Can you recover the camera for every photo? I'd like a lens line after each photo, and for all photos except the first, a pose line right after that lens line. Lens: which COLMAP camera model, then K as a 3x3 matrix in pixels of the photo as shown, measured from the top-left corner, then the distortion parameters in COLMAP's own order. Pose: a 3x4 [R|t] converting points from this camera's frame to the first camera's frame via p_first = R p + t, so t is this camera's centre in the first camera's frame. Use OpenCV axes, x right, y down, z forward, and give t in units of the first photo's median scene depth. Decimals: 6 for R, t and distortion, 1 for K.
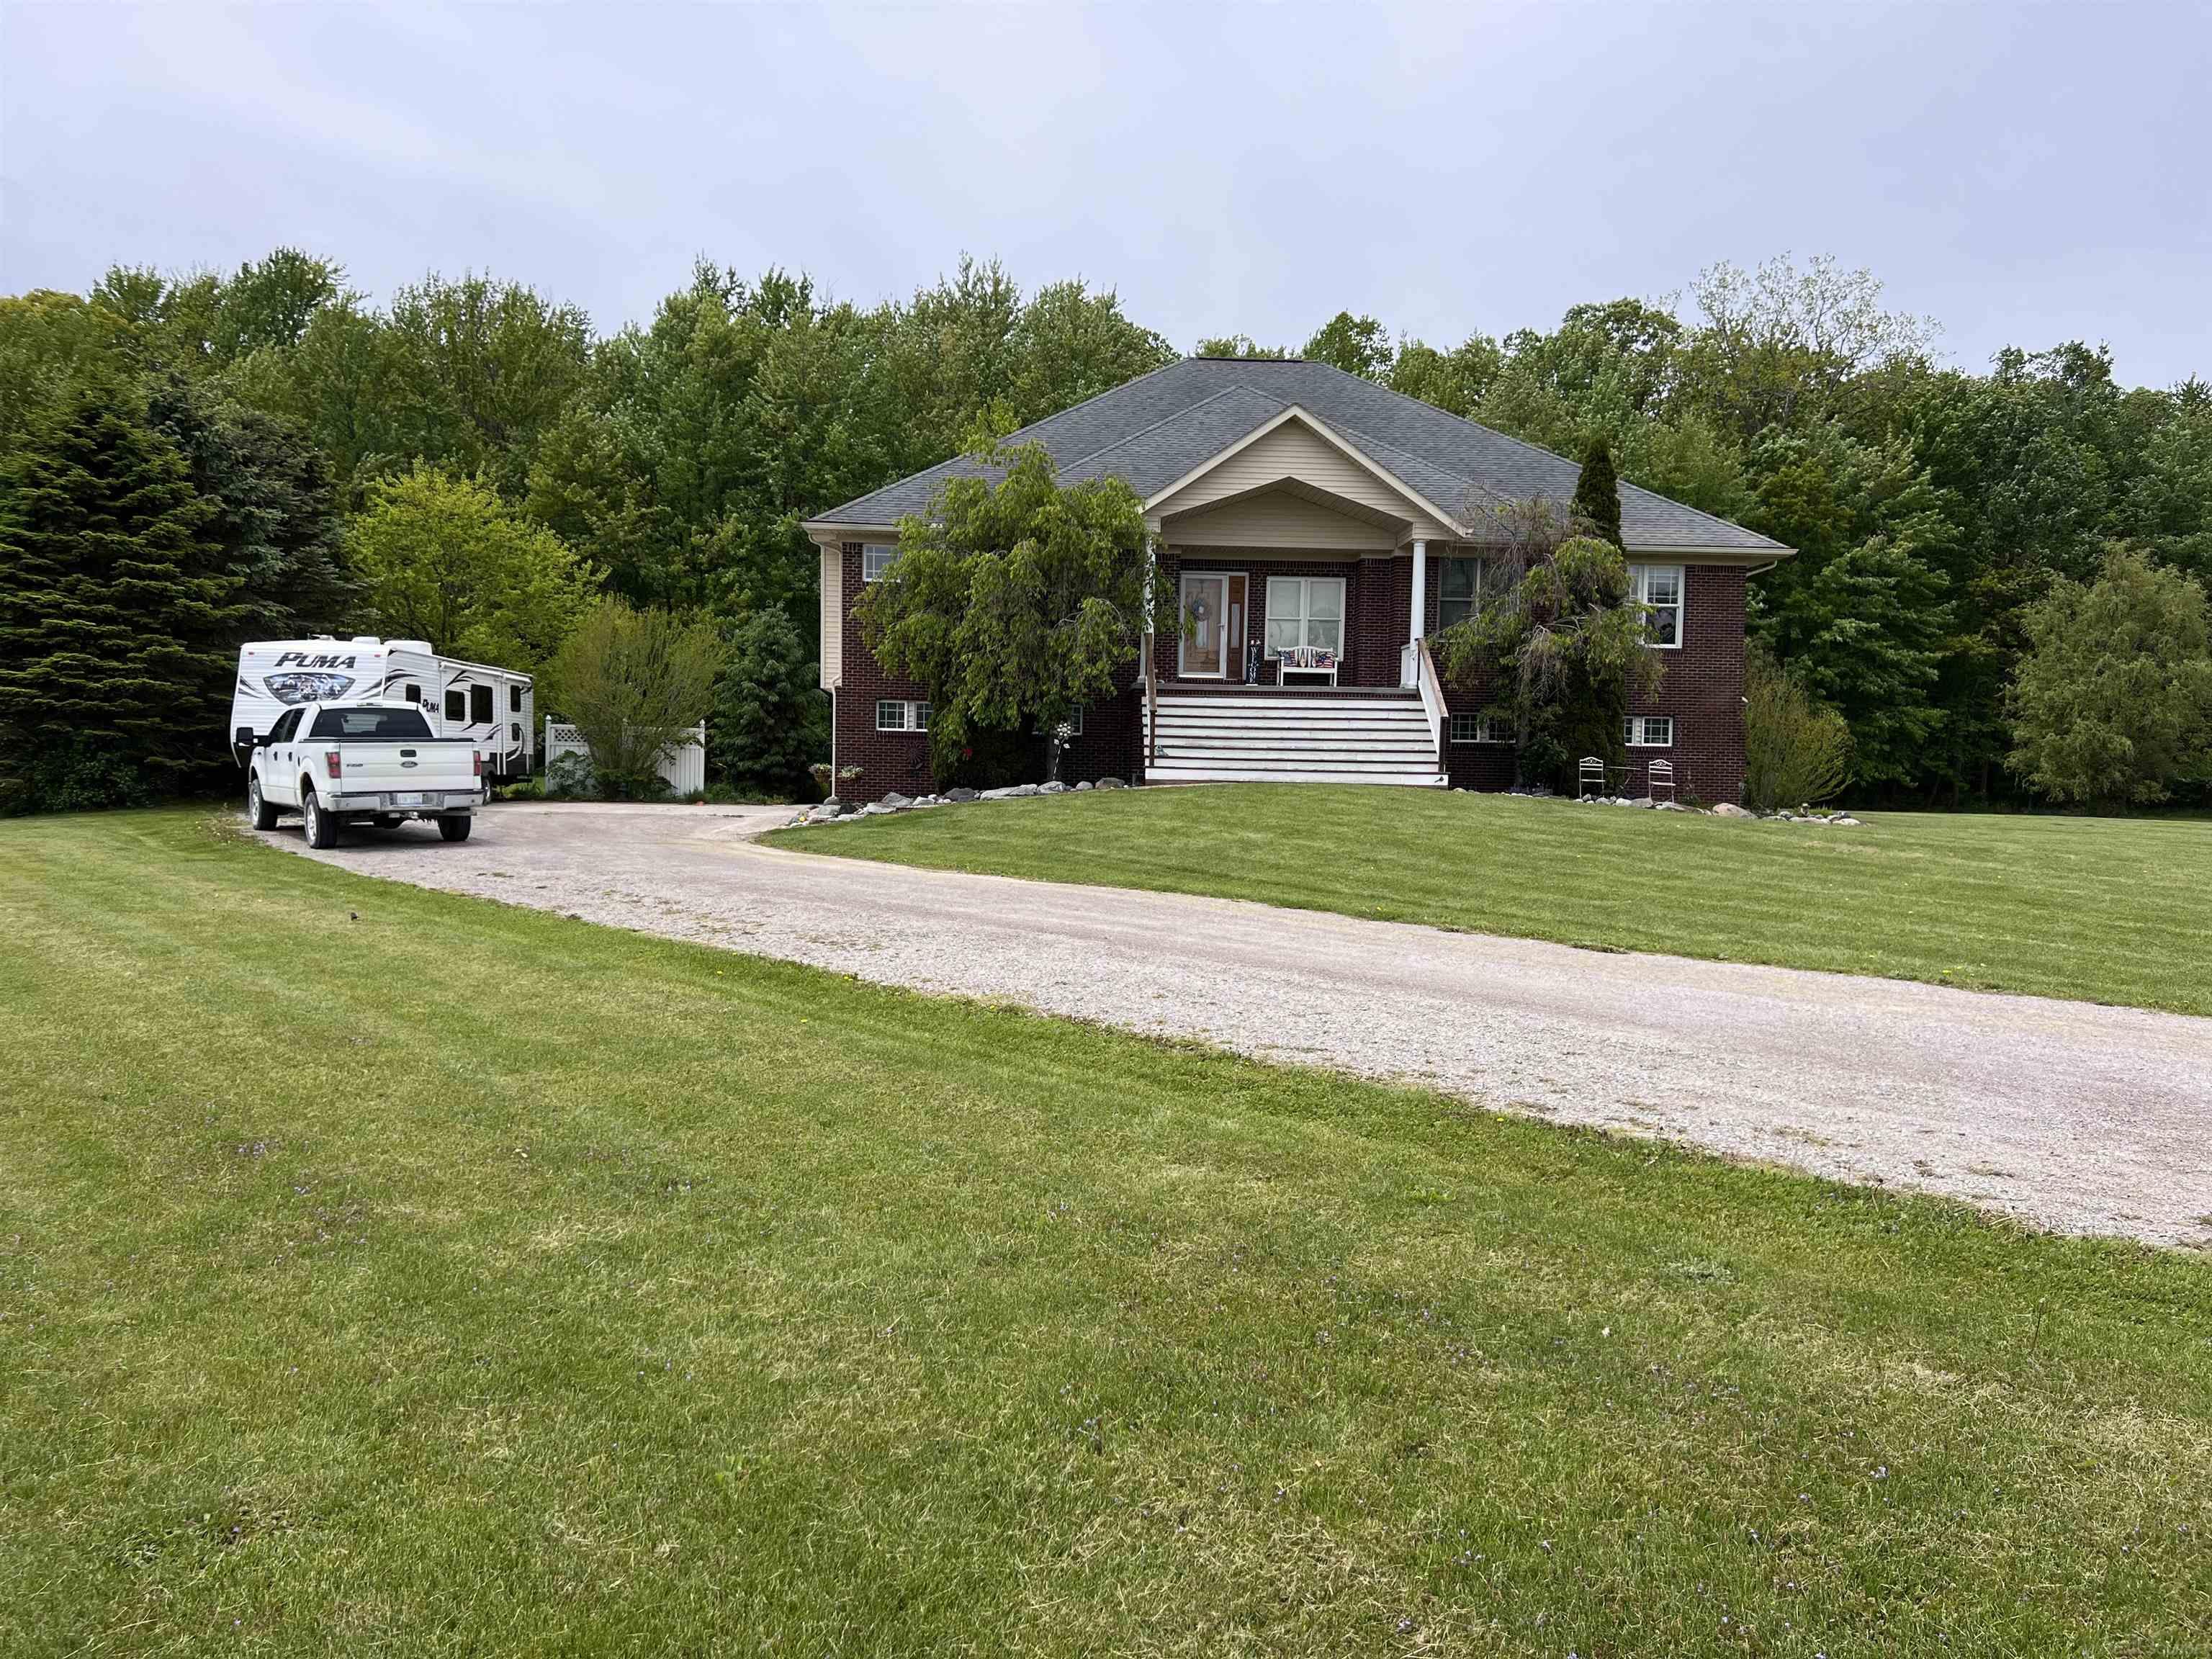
lens RADIAL K [[1604.2, 0, 1106.0], [0, 1604.2, 829.5], [0, 0, 1]] dist [0.108153, -0.141280]
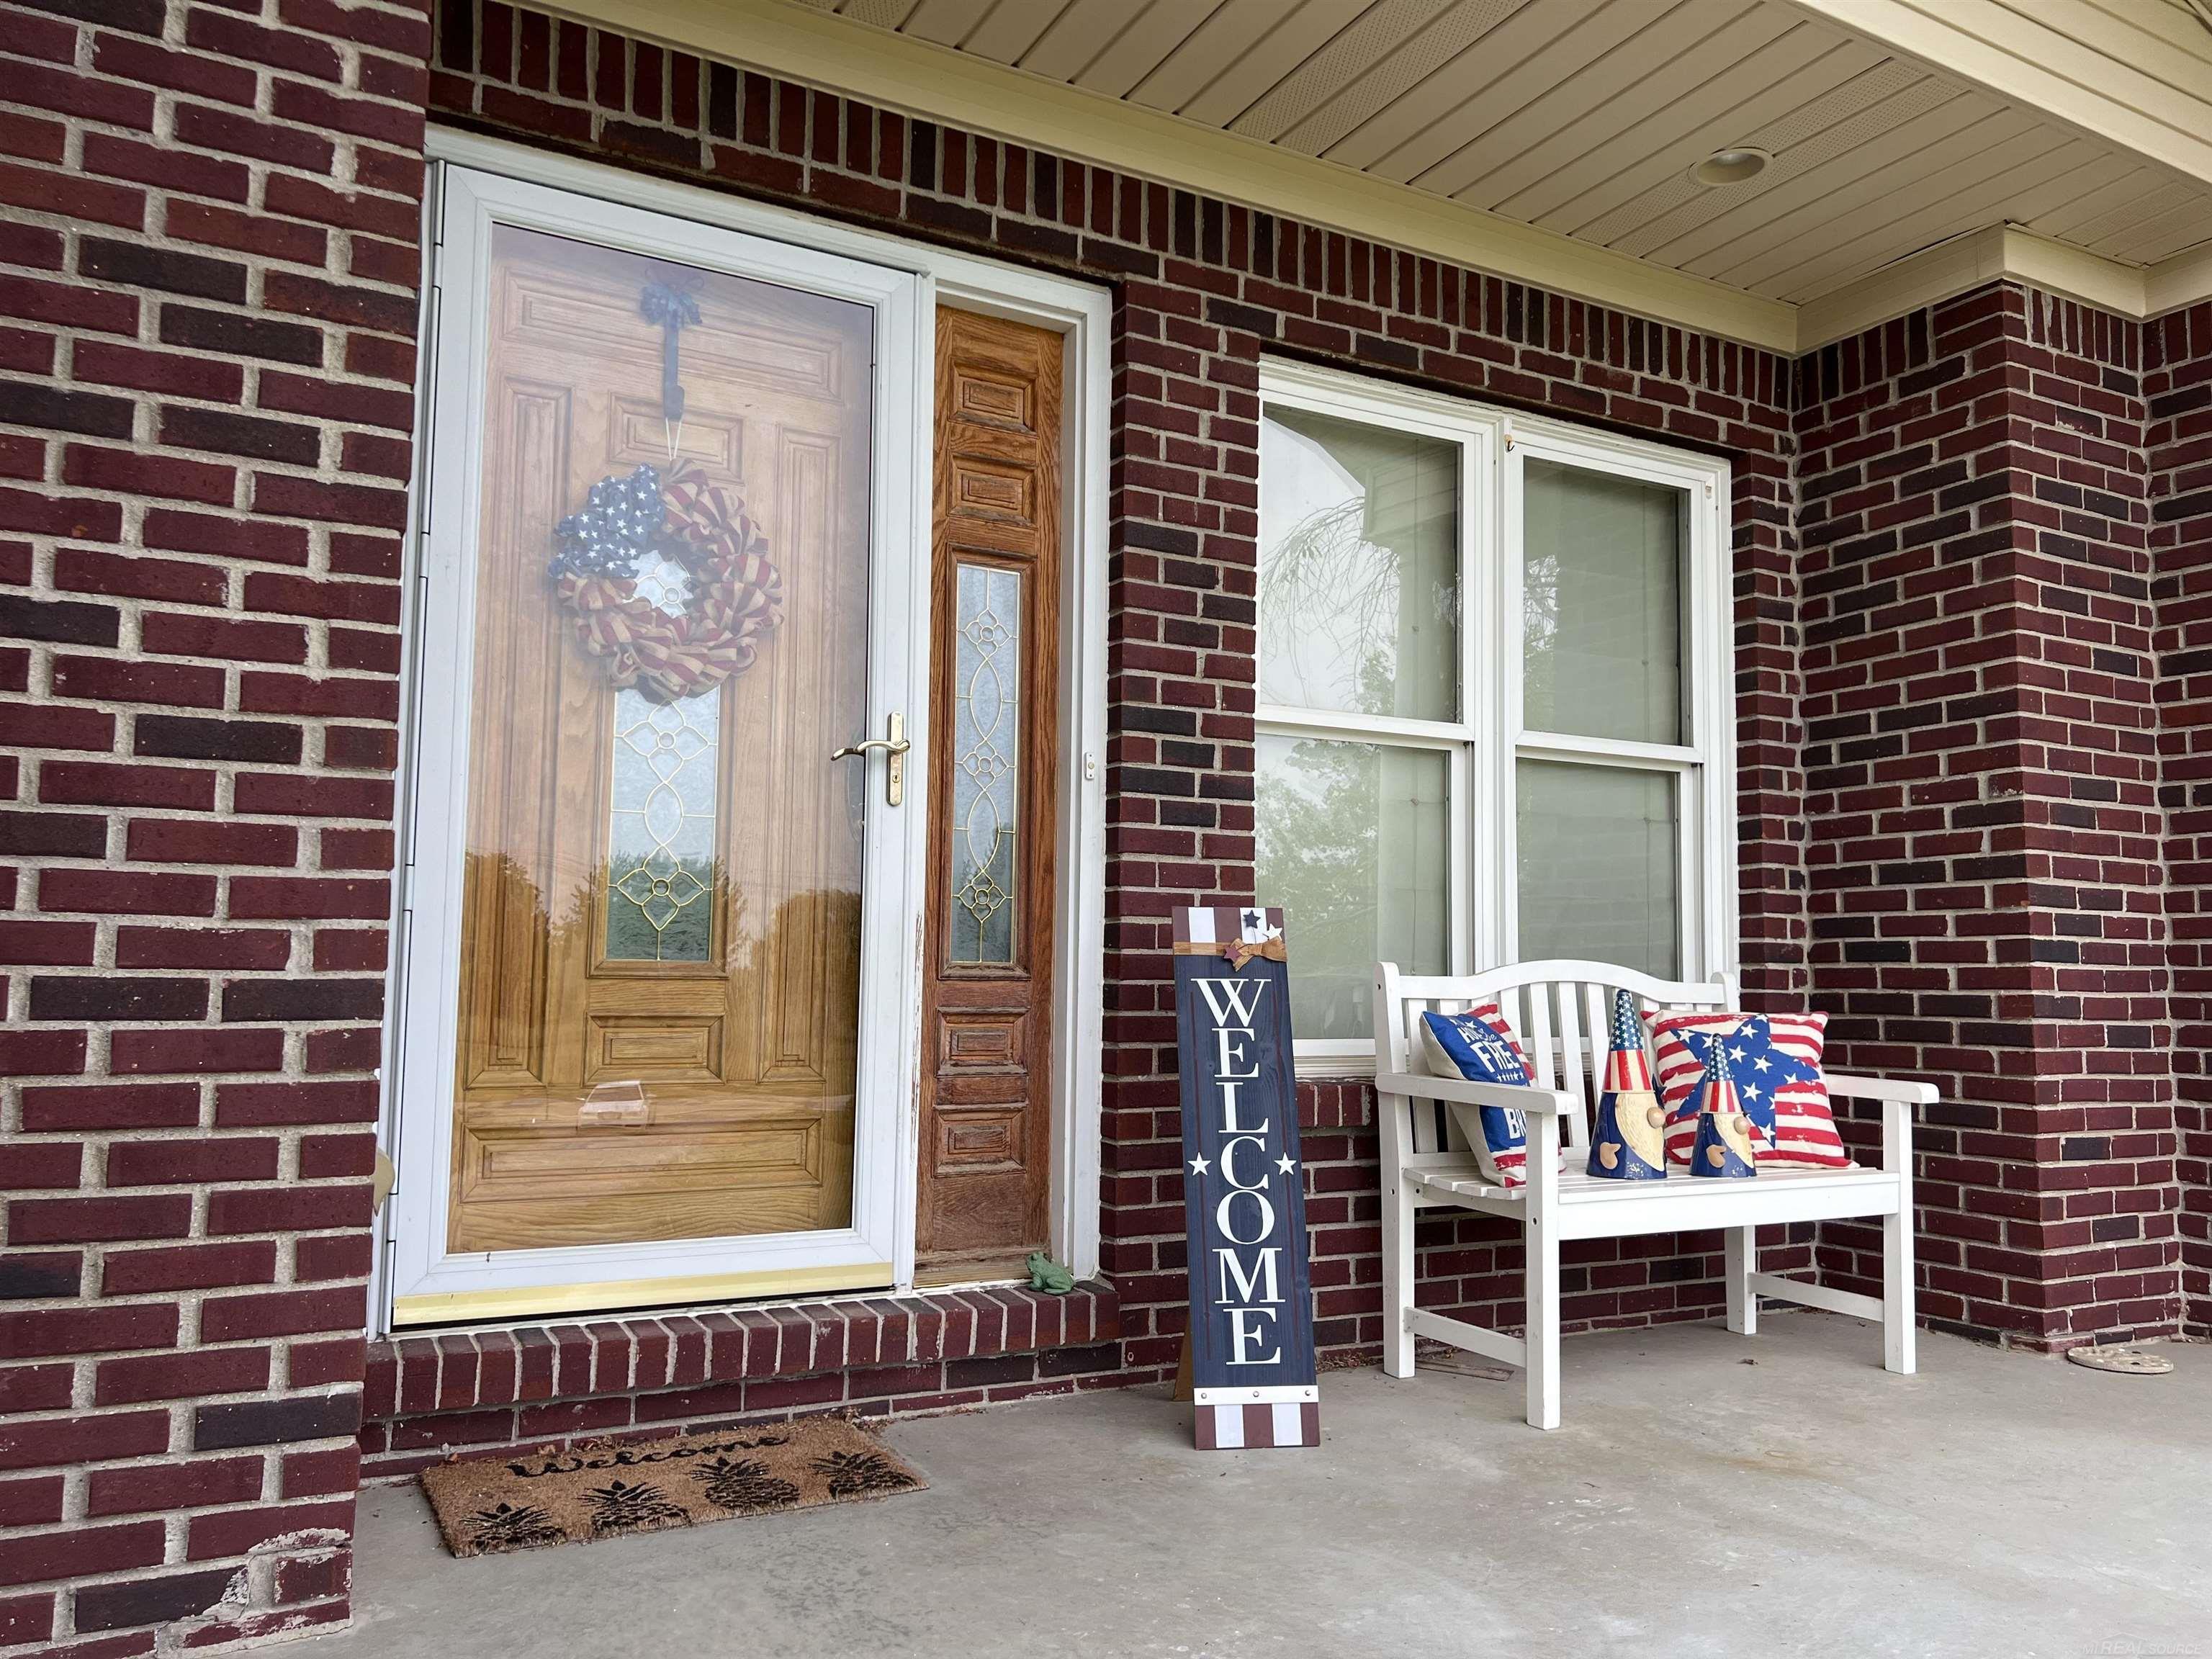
lens RADIAL K [[1604.2, 0, 1106.0], [0, 1604.2, 829.5], [0, 0, 1]] dist [0.108153, -0.141280]
pose [[0.895874, 0.031234, 0.443210, 0.044697], [0.024282, 0.992594, -0.119031, -0.121717], [-0.443645, 0.117398, 0.888480, 1.001344]]
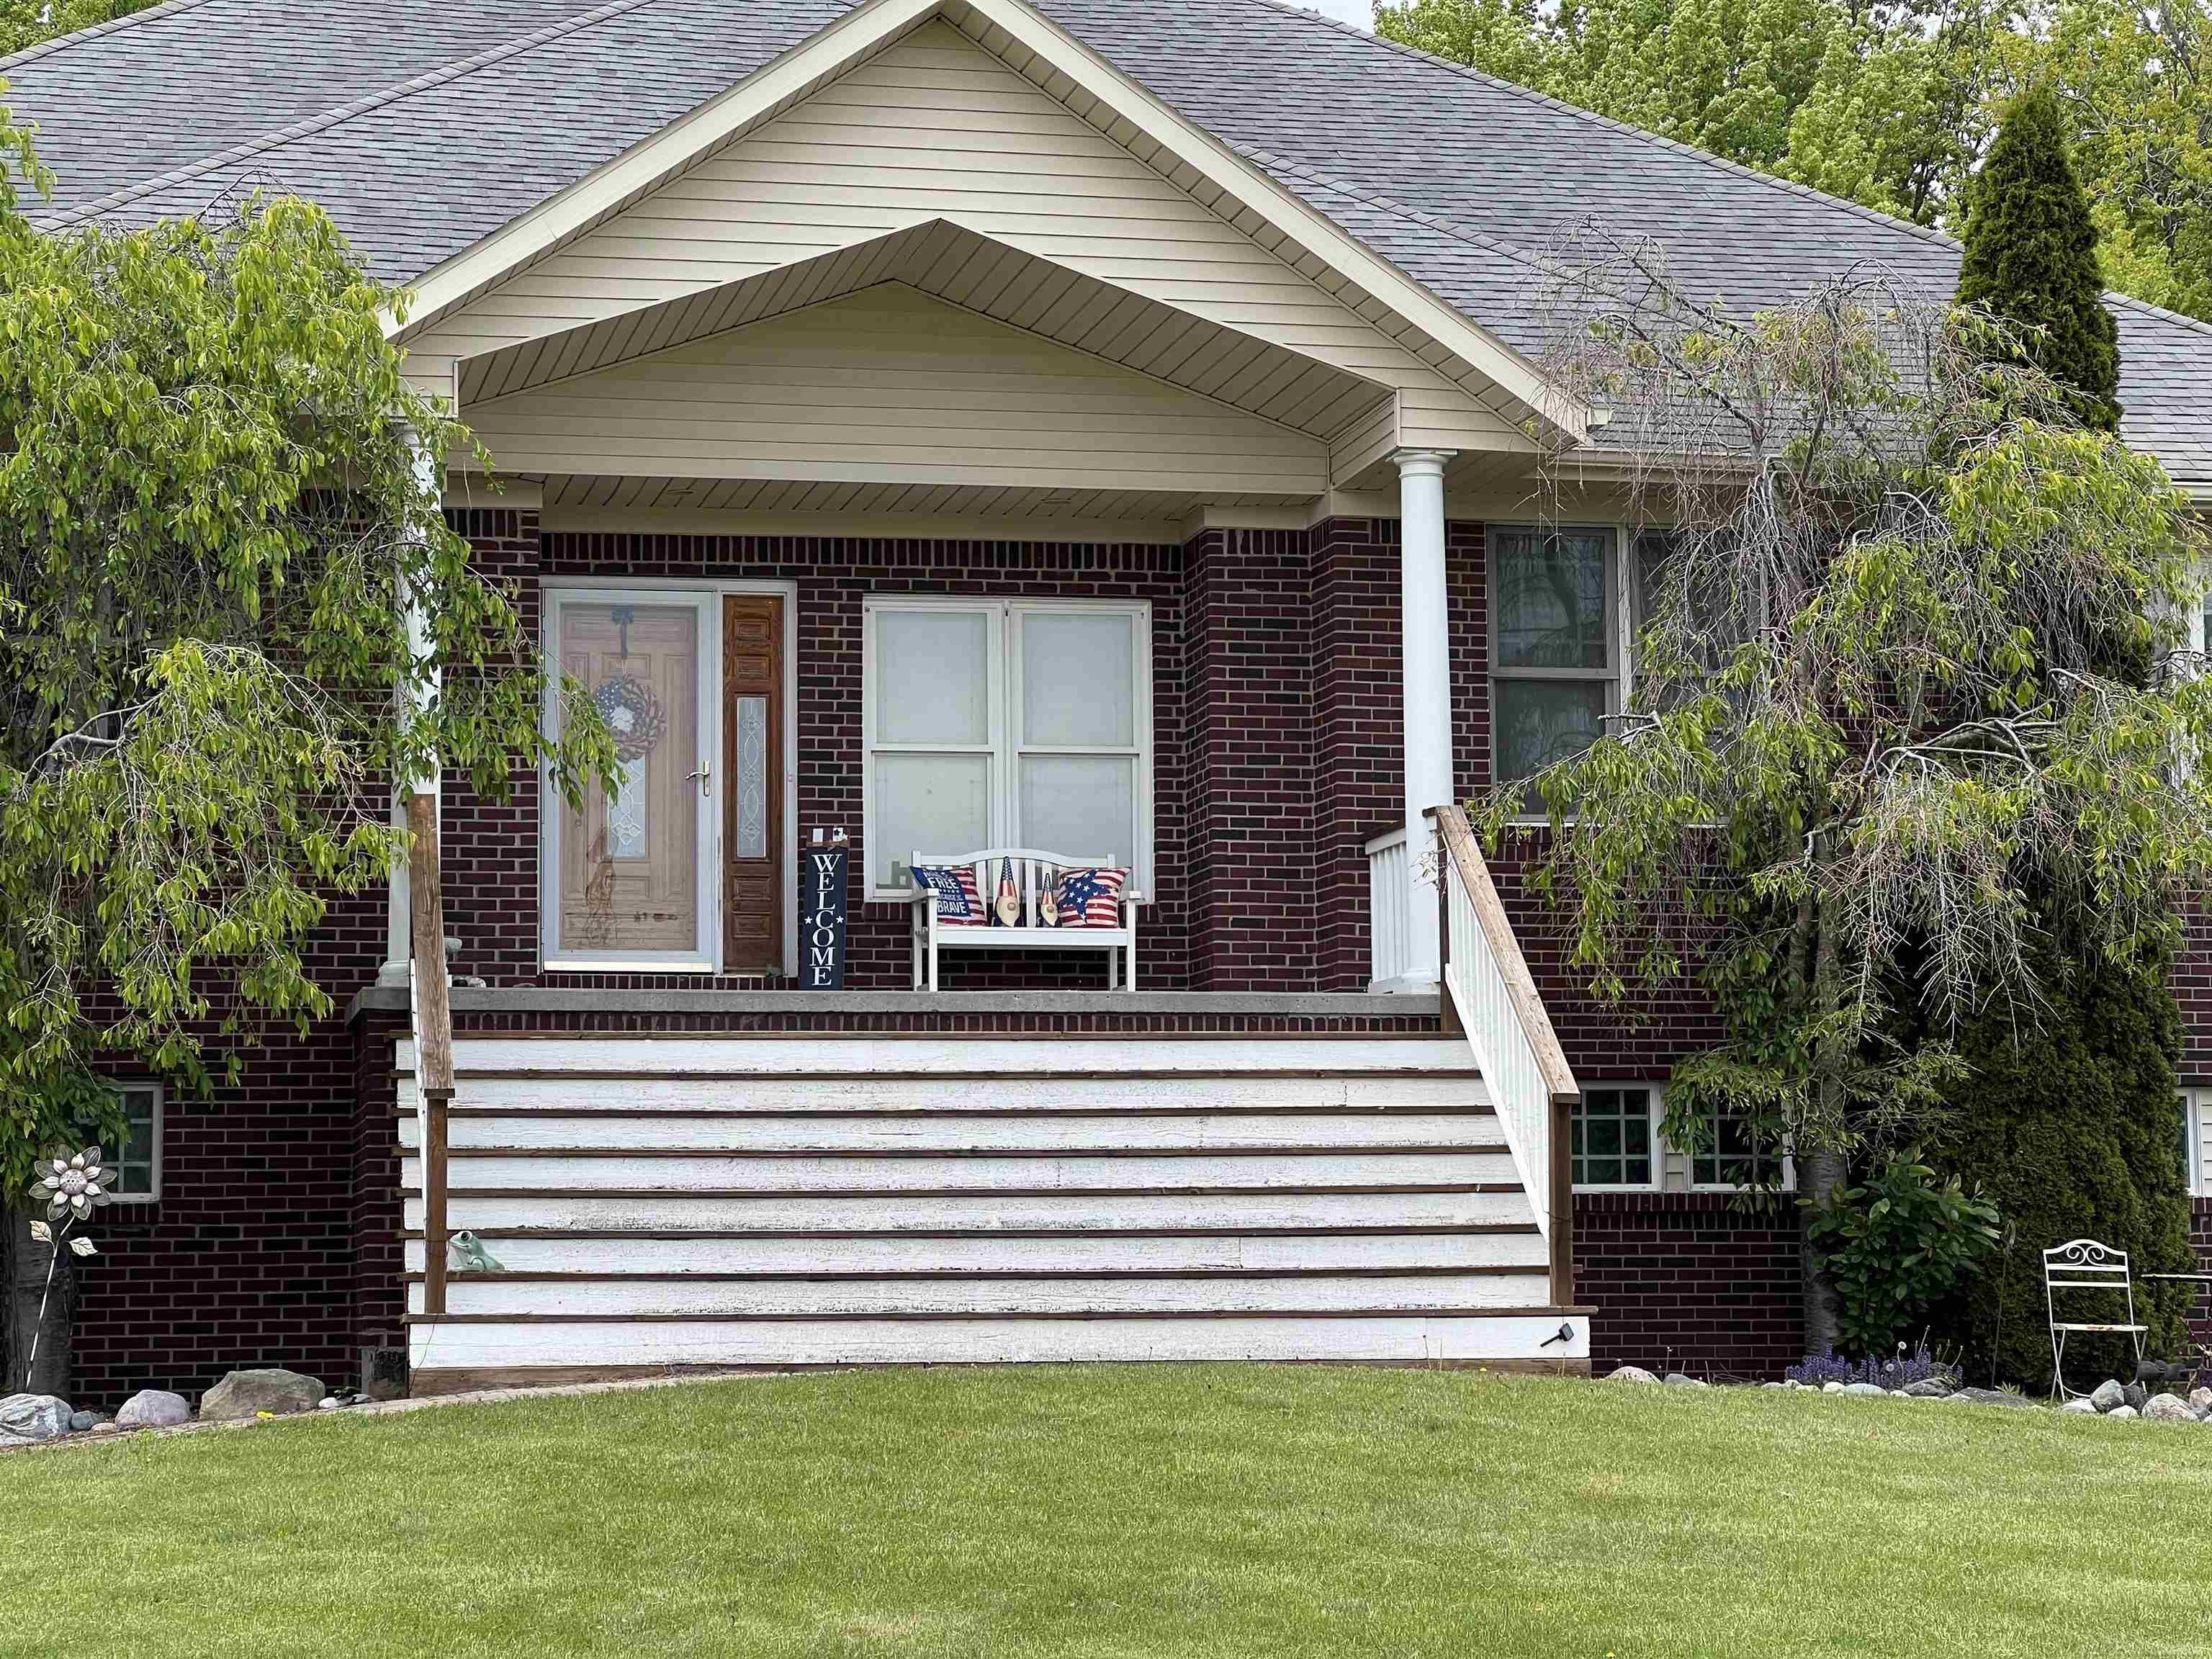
lens RADIAL K [[4948.1, 0, 1106.0], [0, 4948.1, 829.5], [0, 0, 1]] dist [-0.246857, 8.741737]
pose [[0.987740, -0.013045, 0.155565, 0.011755], [0.033742, 0.990787, -0.131155, -0.009211], [-0.152421, 0.134796, 0.979080, 0.207041]]
